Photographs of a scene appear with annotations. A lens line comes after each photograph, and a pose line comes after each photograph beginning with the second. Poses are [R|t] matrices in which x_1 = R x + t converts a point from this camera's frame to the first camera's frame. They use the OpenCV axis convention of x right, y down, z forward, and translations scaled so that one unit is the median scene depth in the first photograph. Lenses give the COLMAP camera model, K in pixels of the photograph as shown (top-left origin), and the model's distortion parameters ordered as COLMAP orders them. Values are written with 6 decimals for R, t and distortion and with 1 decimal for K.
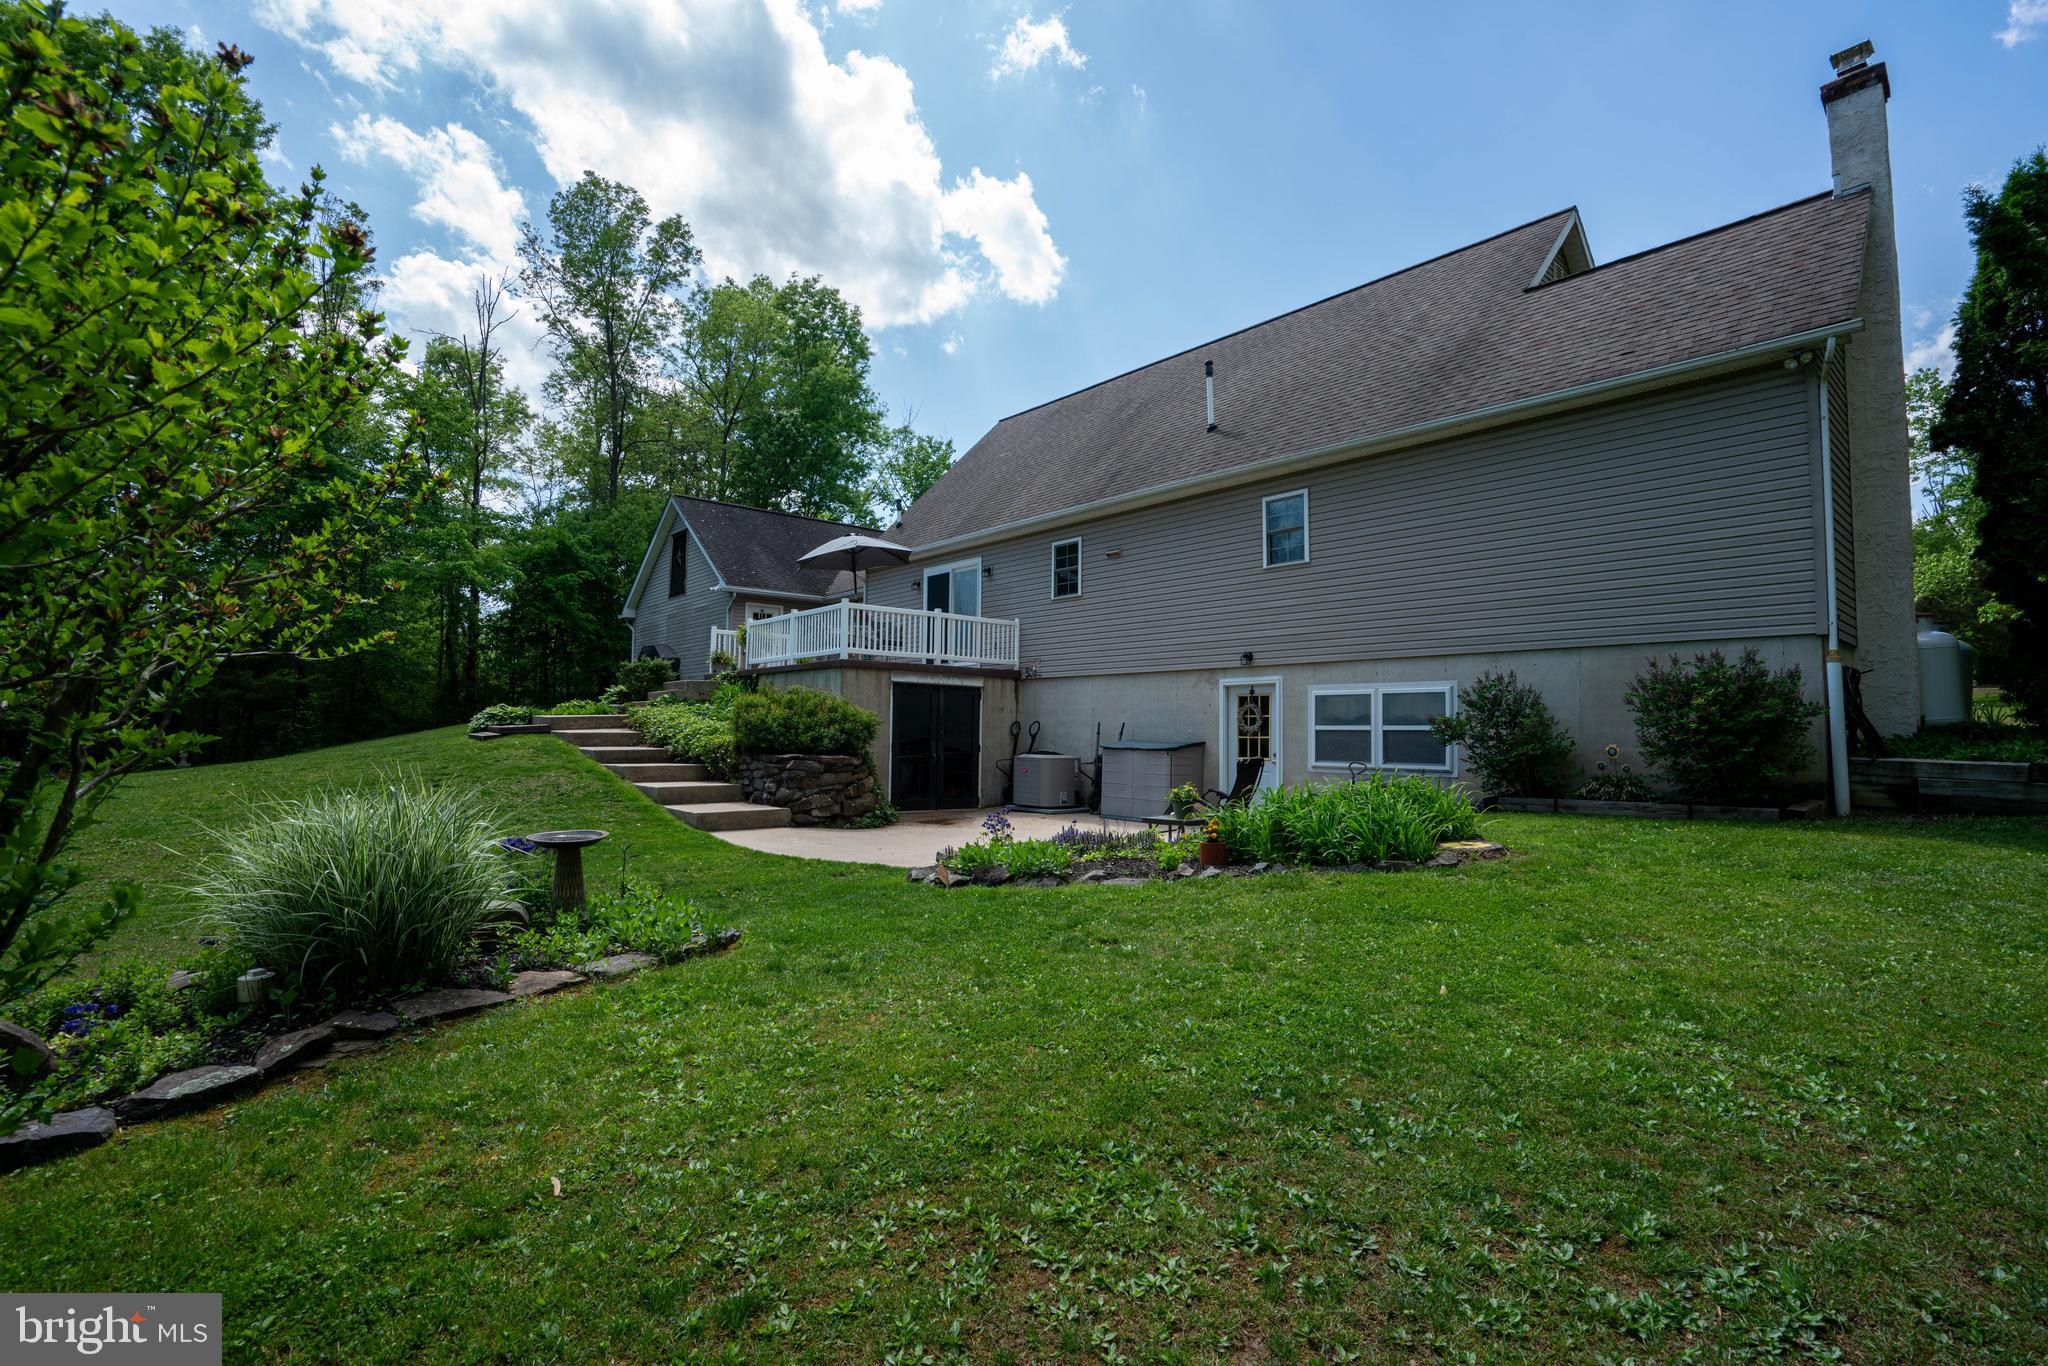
lens RADIAL K [[939.2, 0, 1031.4], [0, 939.2, 692.0], [0, 0, 1]] dist [-0.056546, 0.019961]
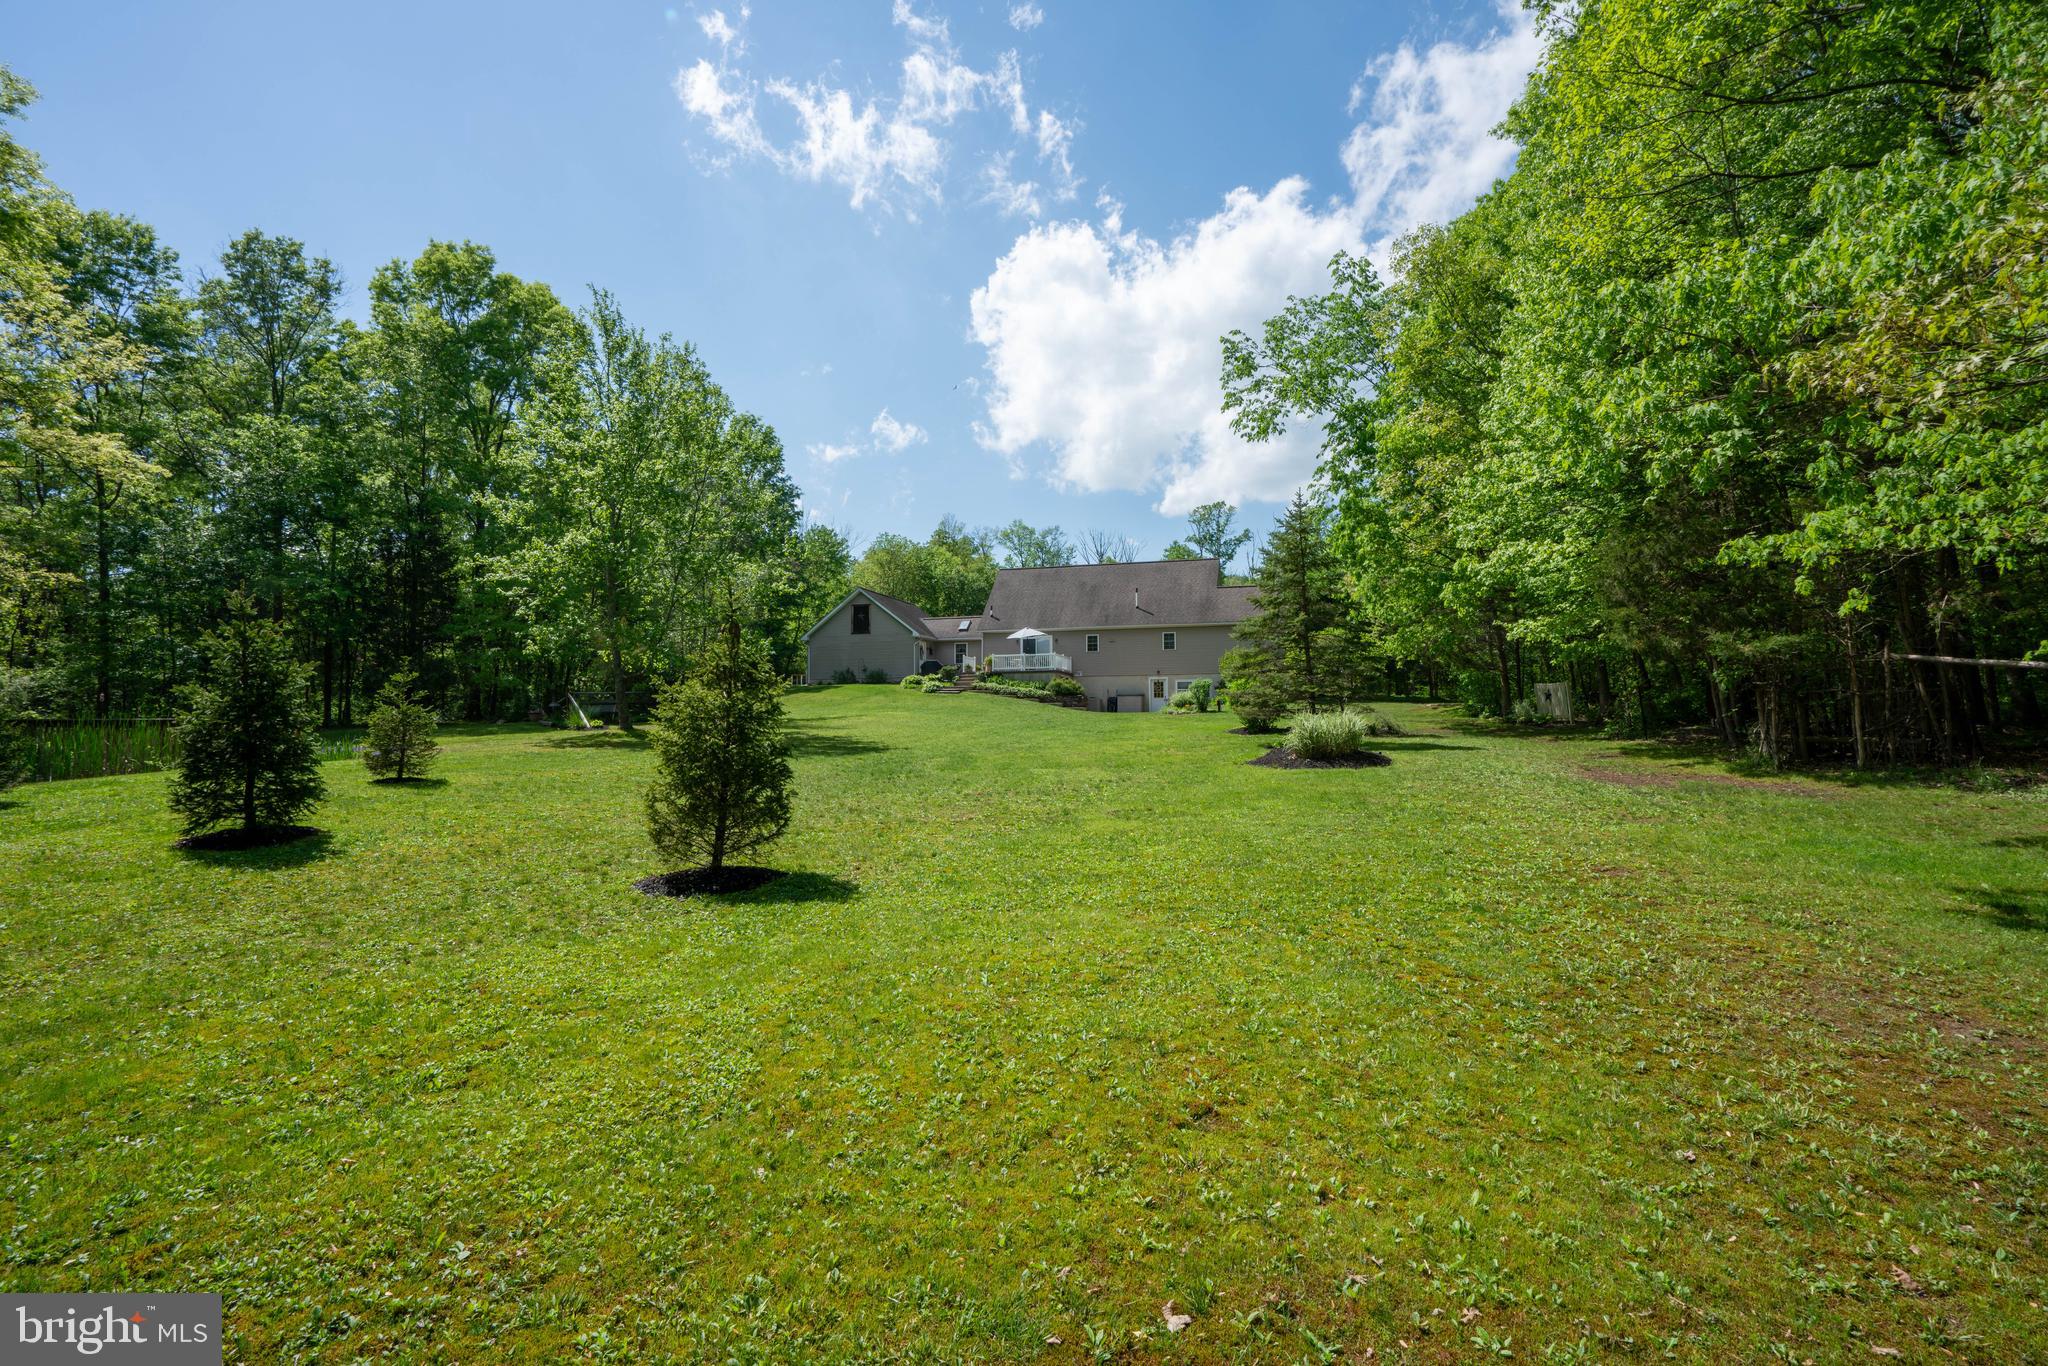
lens RADIAL K [[939.2, 0, 1031.4], [0, 939.2, 692.0], [0, 0, 1]] dist [-0.056546, 0.019961]
pose [[0.836212, 0.004891, 0.548385, -2.427507], [-0.011609, 0.999894, 0.008785, 0.018152], [-0.548284, -0.013712, 0.836180, -2.057082]]
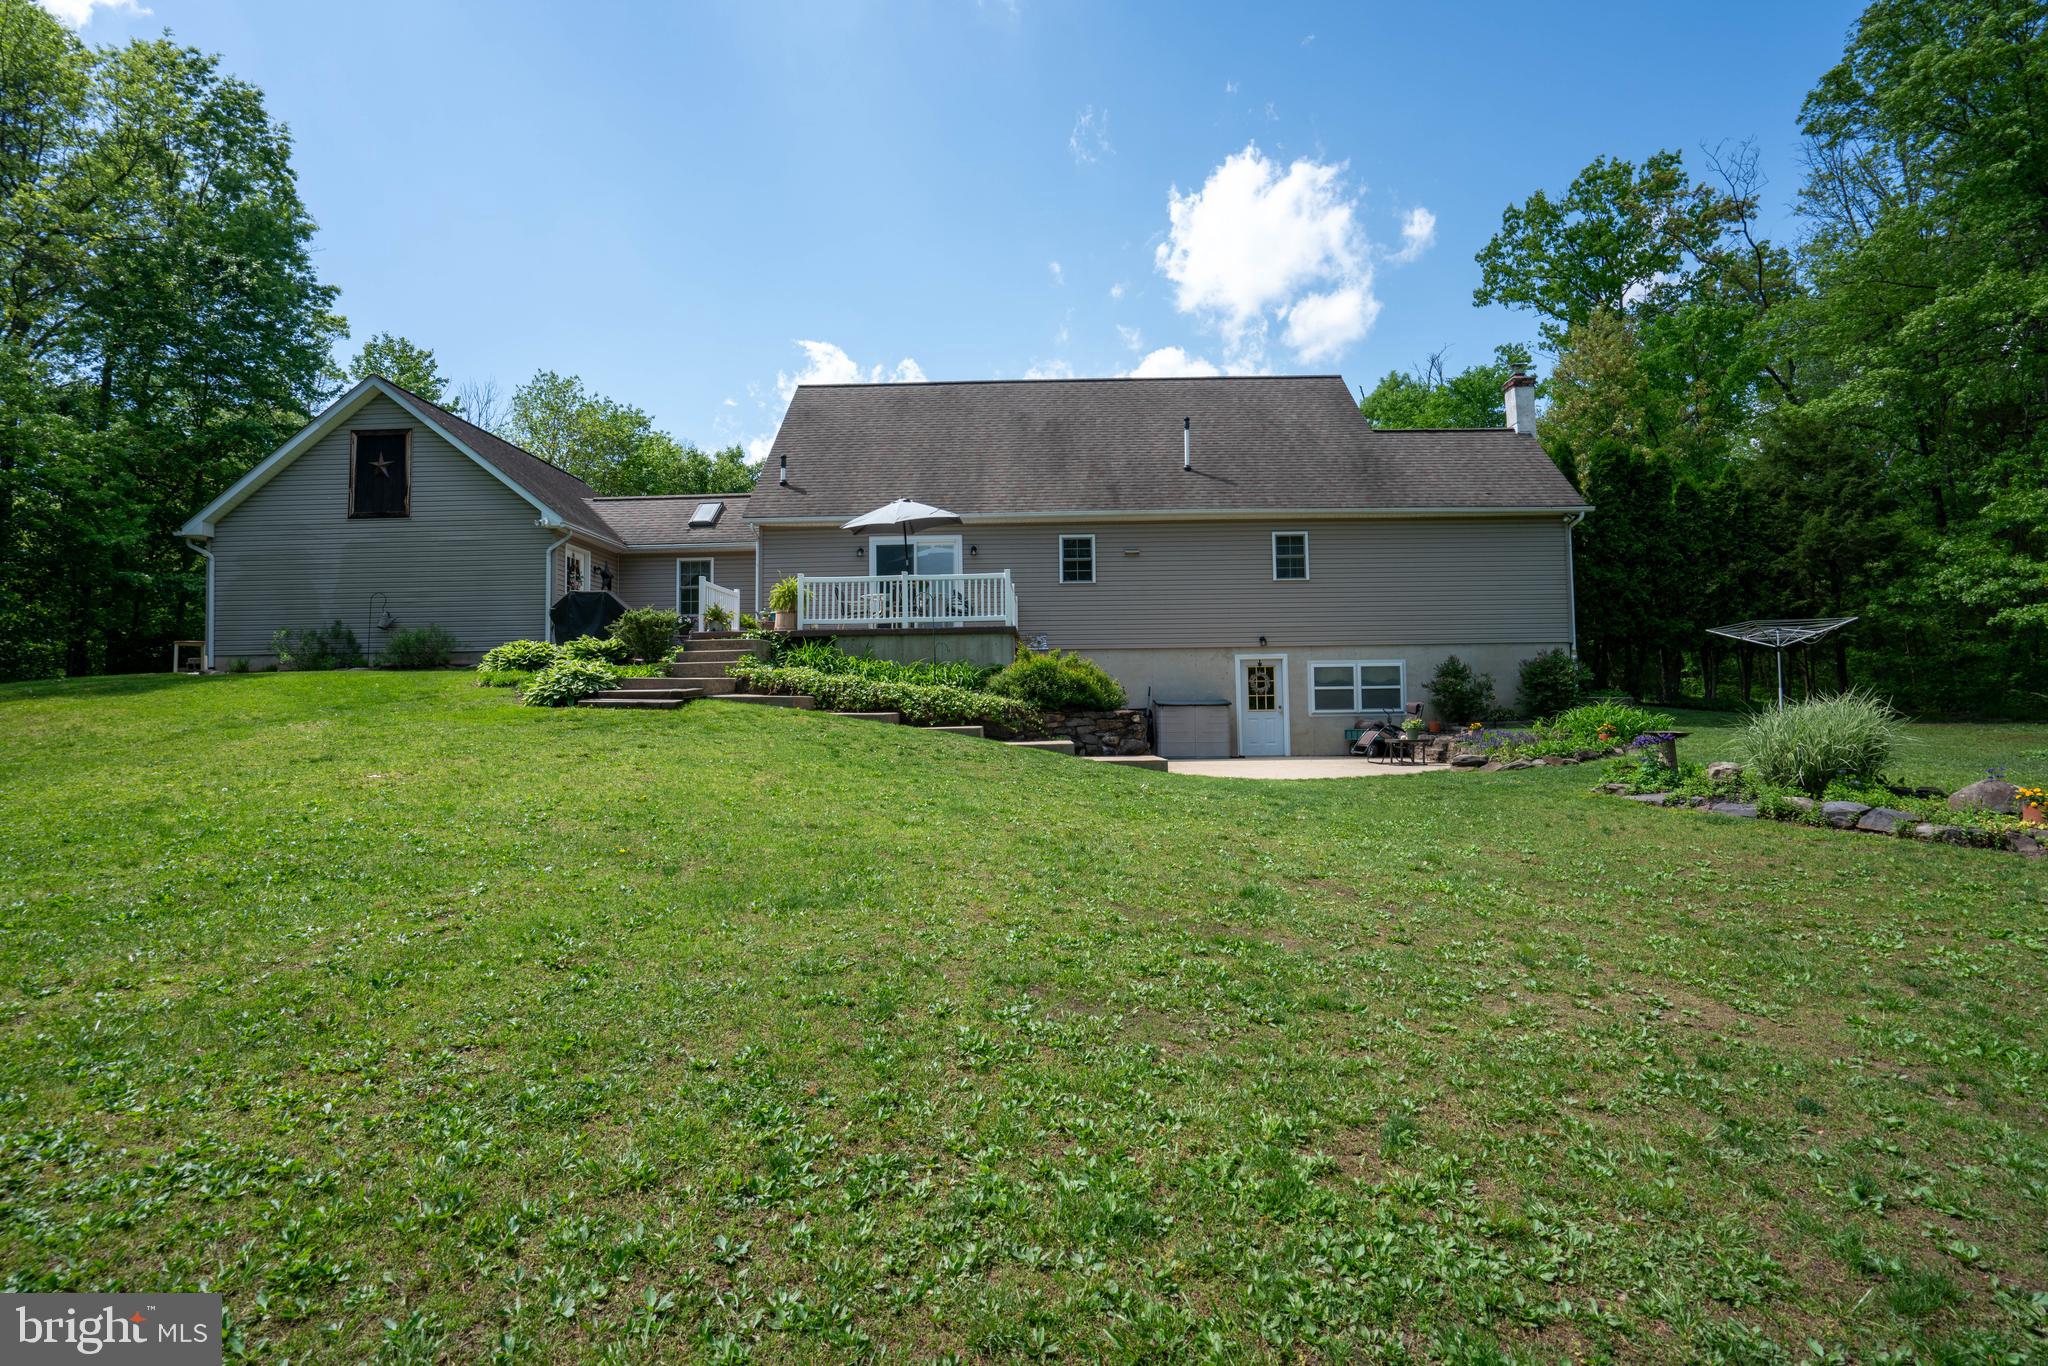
lens RADIAL K [[961.4, 0, 1023.9], [0, 961.4, 667.5], [0, 0, 1]] dist [-0.074171, 0.032815]
pose [[0.672921, 0.016892, 0.739522, -1.121818], [-0.012734, 0.999856, -0.011252, 0.026556], [-0.739605, -0.001845, 0.673039, 0.279068]]
